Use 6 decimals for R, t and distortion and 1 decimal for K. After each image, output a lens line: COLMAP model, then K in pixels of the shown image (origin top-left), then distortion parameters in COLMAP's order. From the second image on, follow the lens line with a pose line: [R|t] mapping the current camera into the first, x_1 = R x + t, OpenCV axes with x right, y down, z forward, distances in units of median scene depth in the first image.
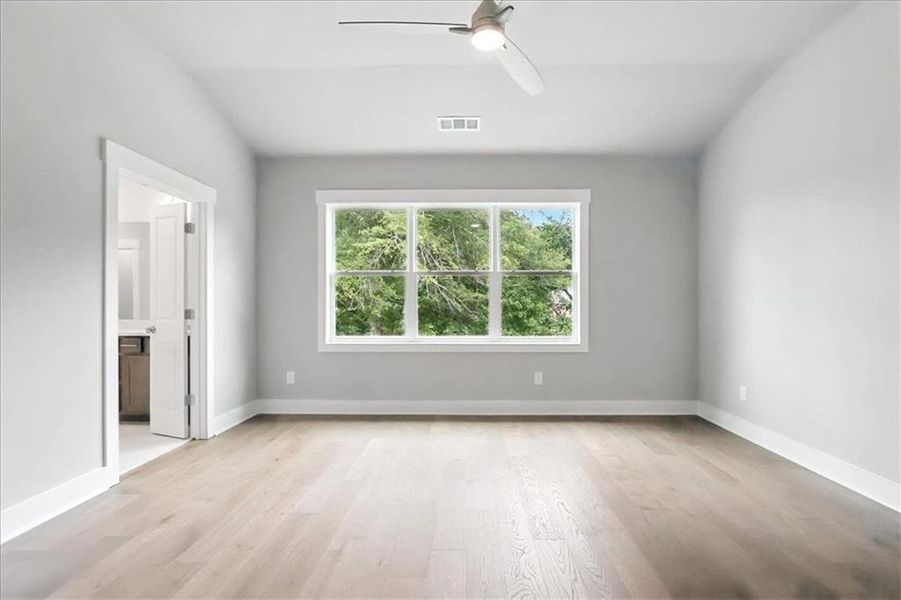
lens RADIAL K [[389.4, 0, 450.5], [0, 389.4, 300.0], [0, 0, 1]] dist [-0.000565, -0.000019]
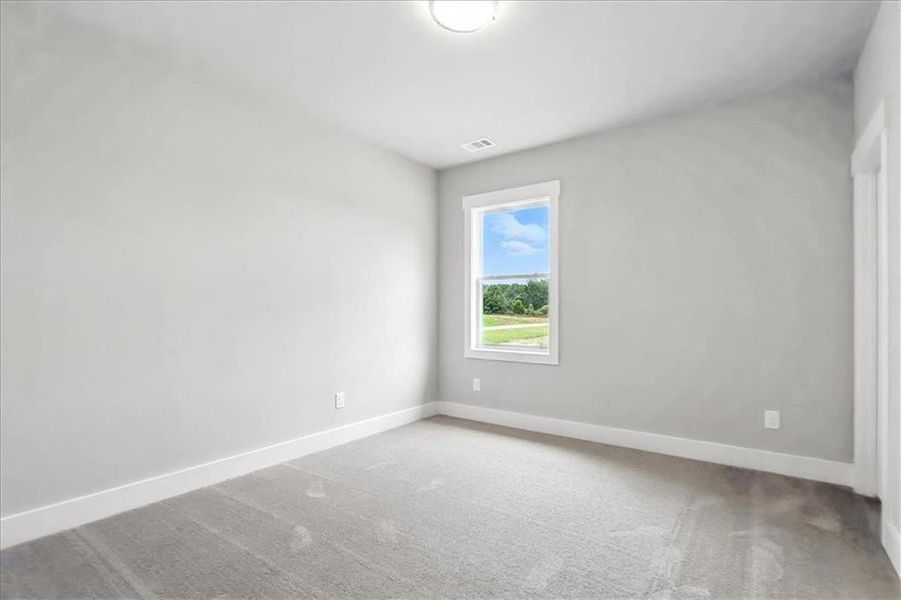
lens RADIAL K [[480.7, 0, 461.8], [0, 480.7, 305.6], [0, 0, 1]] dist [-0.084500, 0.072904]
pose [[0.804679, -0.002753, -0.593704, 0.741099], [0.002773, 0.999996, -0.000879, 0.000296], [0.593704, -0.000939, 0.804683, -0.000029]]
